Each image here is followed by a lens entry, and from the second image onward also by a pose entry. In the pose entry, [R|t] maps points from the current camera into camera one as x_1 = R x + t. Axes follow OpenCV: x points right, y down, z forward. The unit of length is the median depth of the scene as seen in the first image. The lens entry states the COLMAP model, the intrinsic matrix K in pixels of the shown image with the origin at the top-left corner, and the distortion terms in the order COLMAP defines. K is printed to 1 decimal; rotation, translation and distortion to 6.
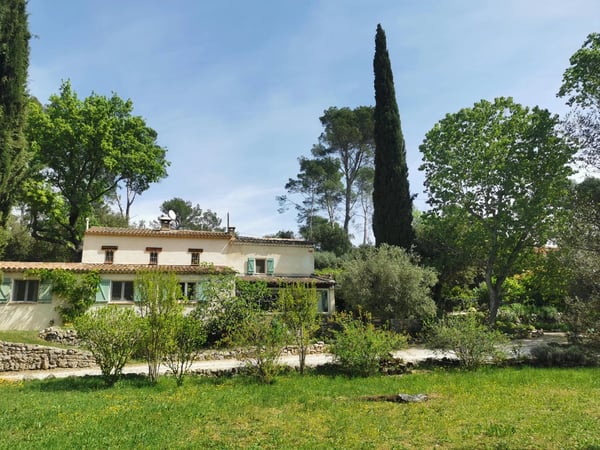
lens RADIAL K [[445.0, 0, 300.0], [0, 445.0, 225.0], [0, 0, 1]] dist [0.023038, -0.075001]
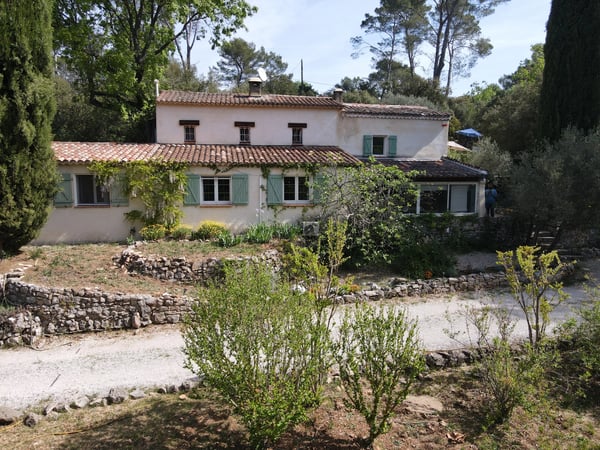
lens RADIAL K [[445.0, 0, 300.0], [0, 445.0, 225.0], [0, 0, 1]] dist [0.023038, -0.075001]
pose [[0.992706, 0.043086, -0.112598, -0.143323], [-0.002988, 0.942462, 0.334301, -0.037528], [0.120523, -0.331526, 0.935716, 0.248052]]
